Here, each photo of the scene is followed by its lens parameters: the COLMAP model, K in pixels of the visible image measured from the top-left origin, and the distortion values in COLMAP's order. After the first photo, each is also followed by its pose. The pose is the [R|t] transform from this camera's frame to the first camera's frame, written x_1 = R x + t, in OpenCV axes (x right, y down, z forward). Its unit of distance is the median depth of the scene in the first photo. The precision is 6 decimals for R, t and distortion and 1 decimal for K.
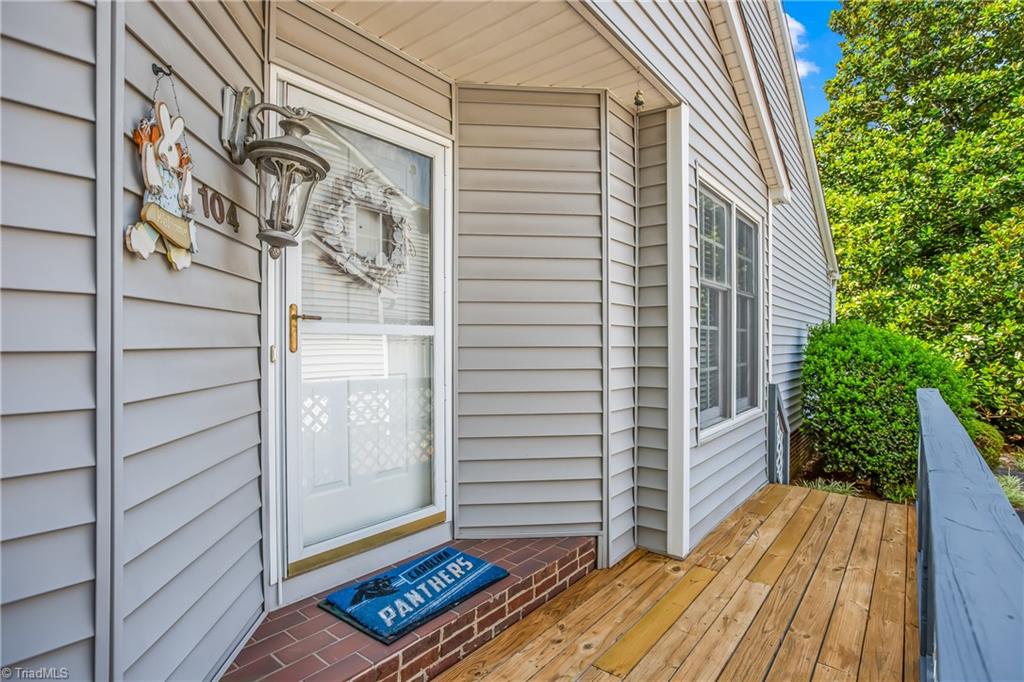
lens RADIAL K [[527.4, 0, 514.1], [0, 527.4, 342.9], [0, 0, 1]] dist [-0.000221, 0.000057]
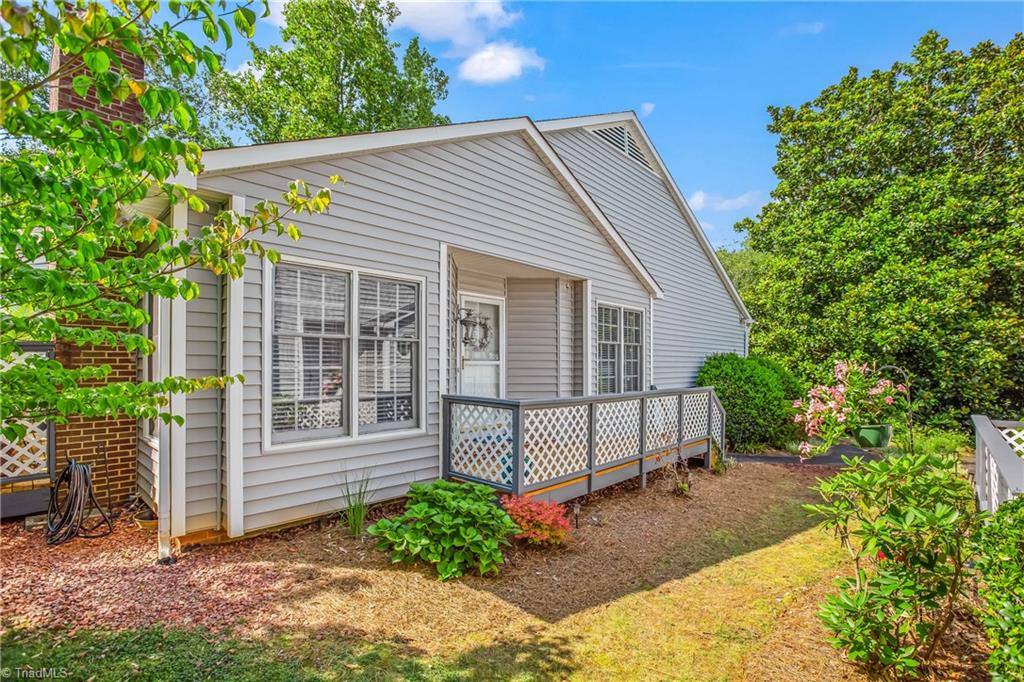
lens RADIAL K [[491.7, 0, 512.2], [0, 491.7, 346.1], [0, 0, 1]] dist [0.000392, 0.000019]
pose [[0.997602, -0.006050, -0.068940, 0.077403], [0.003361, 0.999231, -0.039065, -0.005652], [0.069123, 0.038739, 0.996856, -1.226159]]
